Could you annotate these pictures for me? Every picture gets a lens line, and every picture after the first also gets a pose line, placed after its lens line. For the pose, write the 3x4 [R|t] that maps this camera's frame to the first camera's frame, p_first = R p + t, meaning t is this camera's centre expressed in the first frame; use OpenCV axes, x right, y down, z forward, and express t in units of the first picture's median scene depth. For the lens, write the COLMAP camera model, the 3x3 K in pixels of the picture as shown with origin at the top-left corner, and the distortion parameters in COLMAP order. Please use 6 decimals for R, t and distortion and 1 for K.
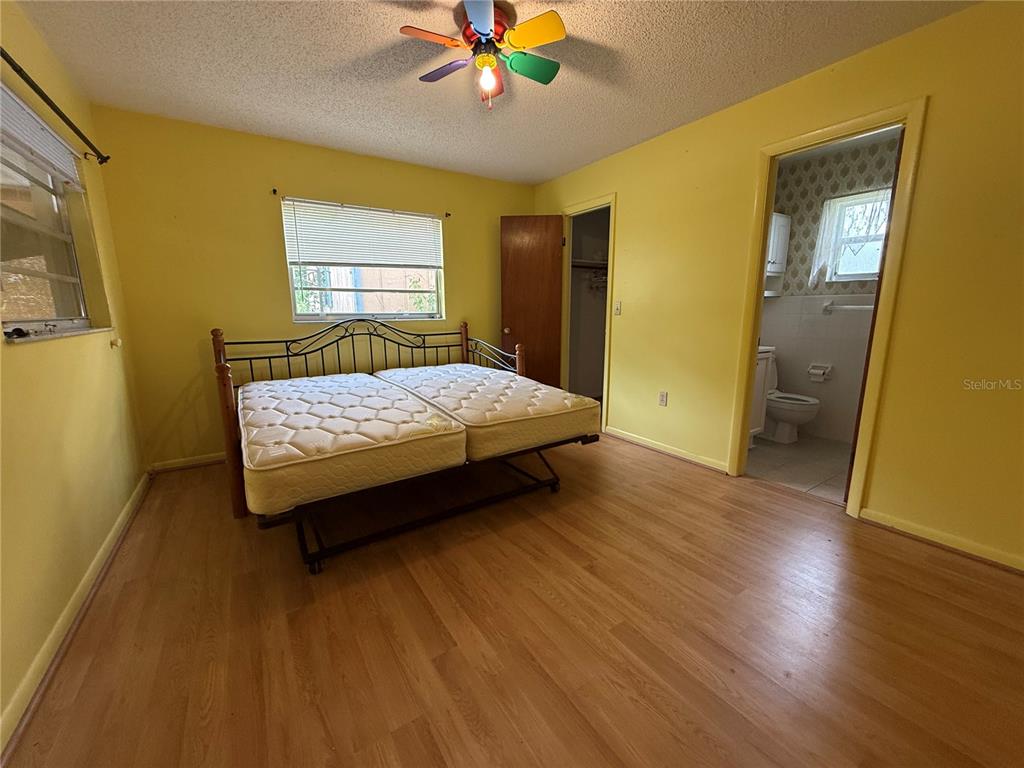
lens RADIAL K [[408.0, 0, 511.9], [0, 408.0, 382.6], [0, 0, 1]] dist [-0.000647, -0.000004]
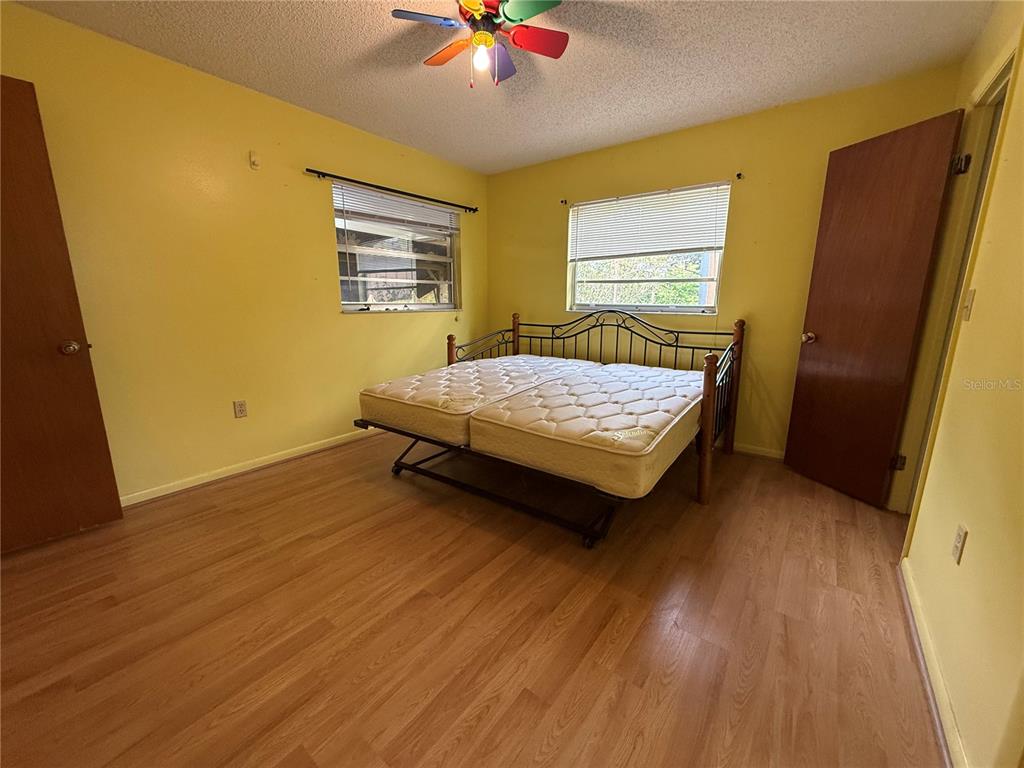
lens RADIAL K [[408.0, 0, 509.8], [0, 408.0, 381.6], [0, 0, 1]] dist [-0.000647, -0.000004]
pose [[0.327854, 0.193342, -0.924733, 0.554001], [-0.176436, 0.974144, 0.141119, -0.086821], [0.928107, 0.116890, 0.353489, 0.455321]]
